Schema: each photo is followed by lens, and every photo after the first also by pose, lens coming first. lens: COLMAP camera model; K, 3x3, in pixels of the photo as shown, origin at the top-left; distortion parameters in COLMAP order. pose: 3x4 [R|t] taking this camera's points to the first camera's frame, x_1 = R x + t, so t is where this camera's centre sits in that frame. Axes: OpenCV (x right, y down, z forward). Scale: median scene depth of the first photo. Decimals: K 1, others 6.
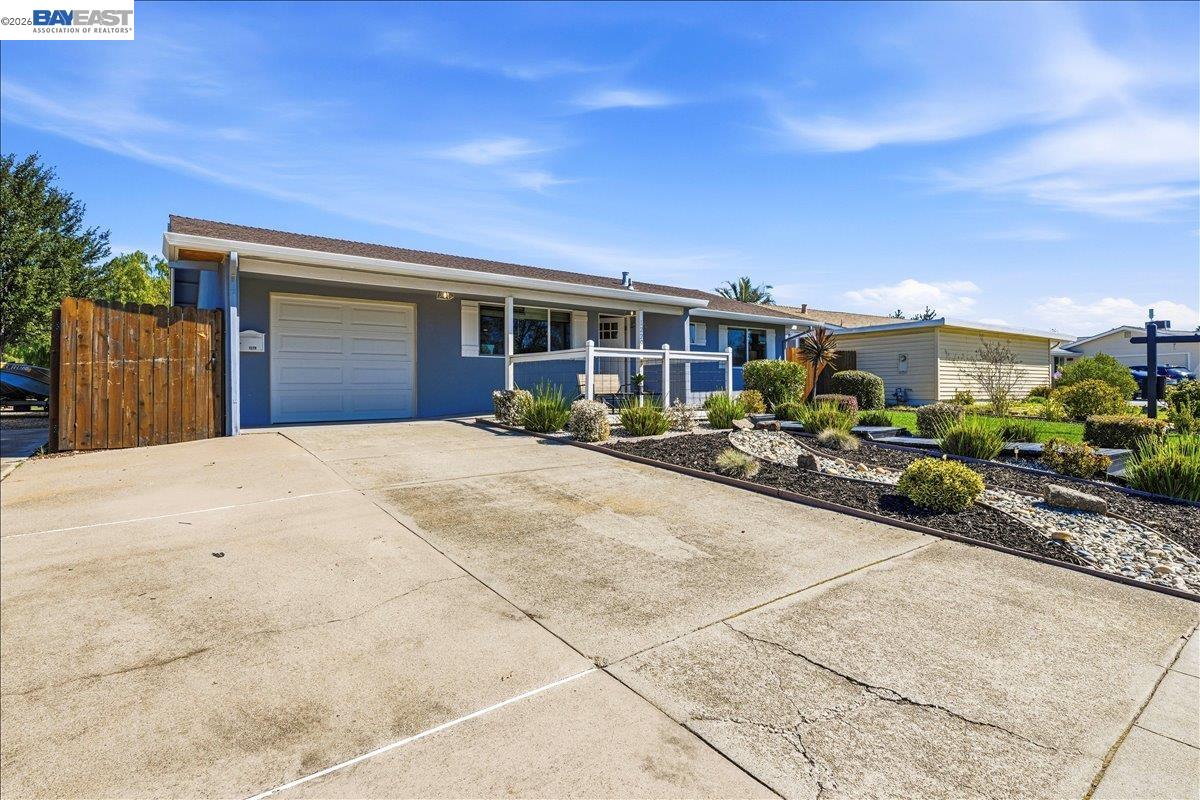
lens RADIAL K [[603.6, 0, 597.3], [0, 603.6, 402.2], [0, 0, 1]] dist [-0.000415, -0.000004]
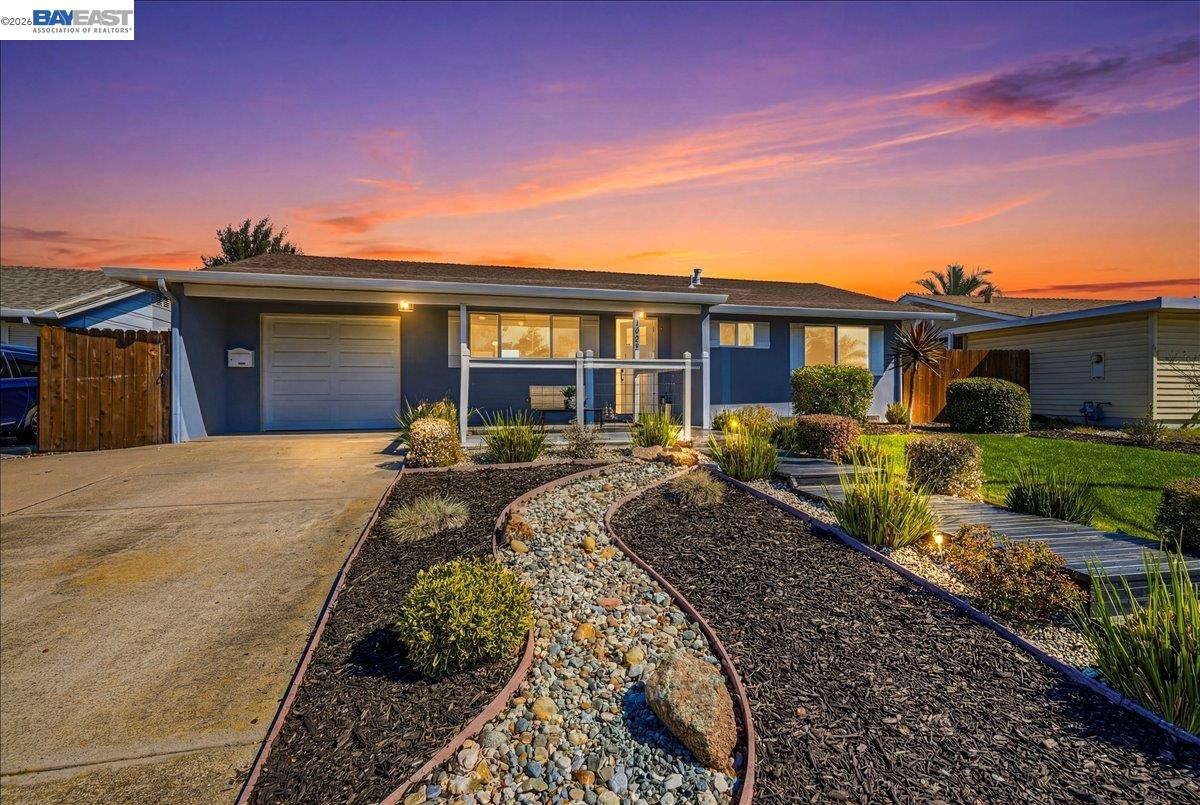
lens RADIAL K [[567.8, 0, 597.4], [0, 567.8, 400.8], [0, 0, 1]] dist [0.000146, -0.000017]
pose [[0.913914, 0.011072, -0.405757, 0.332286], [-0.013597, 0.999902, -0.003341, -0.018833], [0.405680, 0.008571, 0.913975, 0.218509]]
